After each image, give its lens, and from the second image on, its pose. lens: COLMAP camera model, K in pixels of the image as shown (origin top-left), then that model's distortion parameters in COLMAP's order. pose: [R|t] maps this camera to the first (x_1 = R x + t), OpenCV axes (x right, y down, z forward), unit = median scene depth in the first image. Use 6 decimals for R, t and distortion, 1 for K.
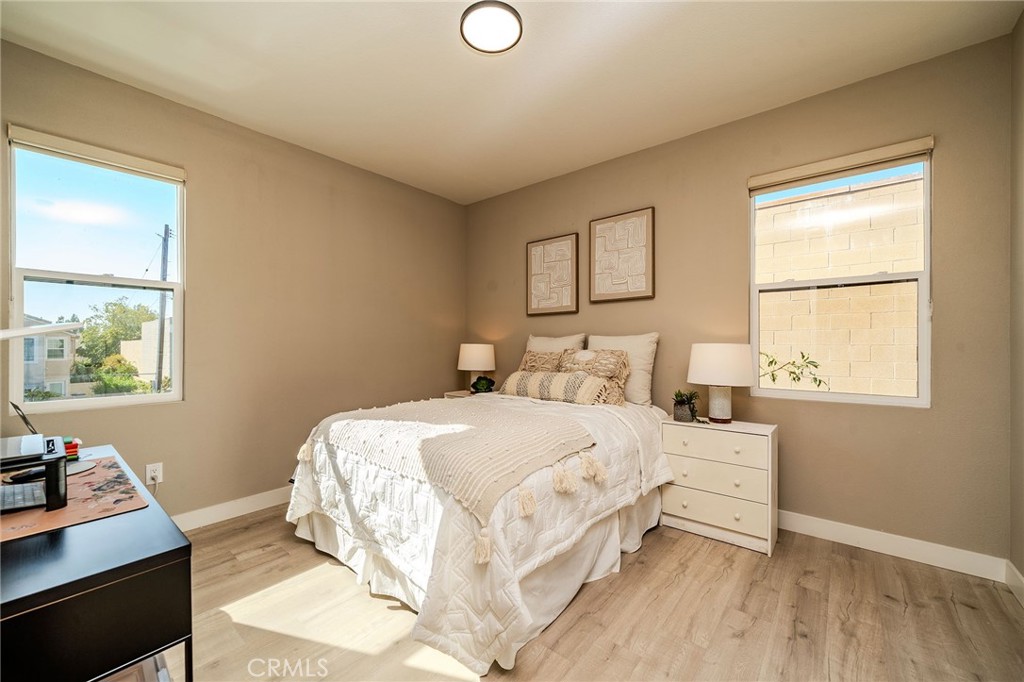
lens RADIAL K [[435.3, 0, 505.9], [0, 435.3, 343.0], [0, 0, 1]] dist [-0.001931, -0.000473]
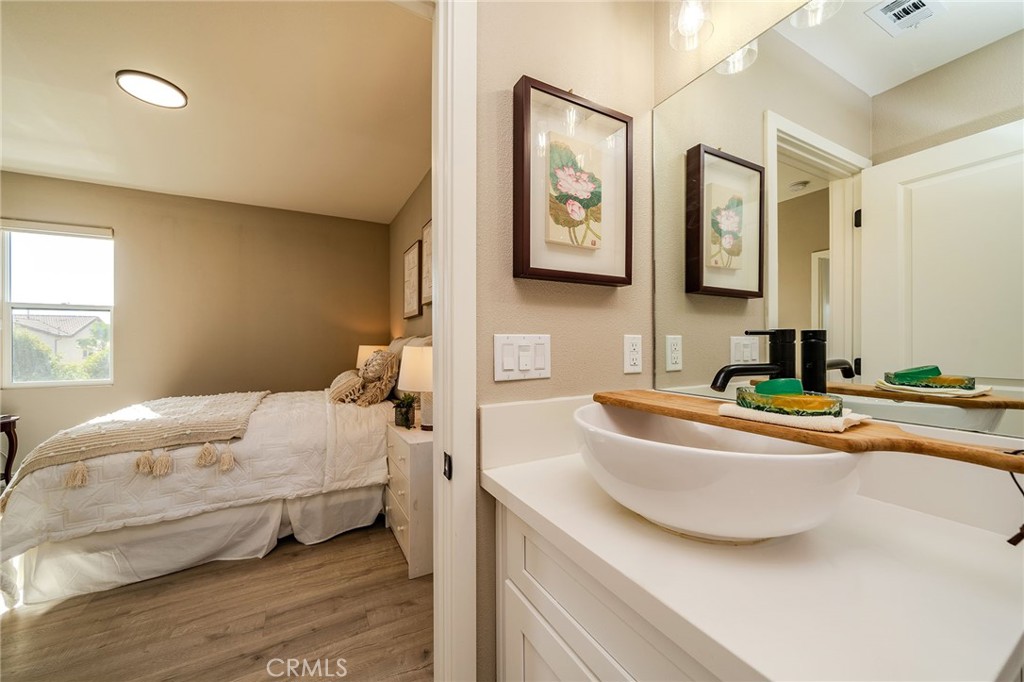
lens RADIAL K [[390.4, 0, 512.0], [0, 390.4, 344.6], [0, 0, 1]] dist [0.002922, 0.000522]
pose [[0.921359, 0.008662, -0.388615, 1.257501], [-0.002729, 0.999871, 0.015817, -0.032278], [0.388702, -0.013513, 0.921264, 0.347286]]
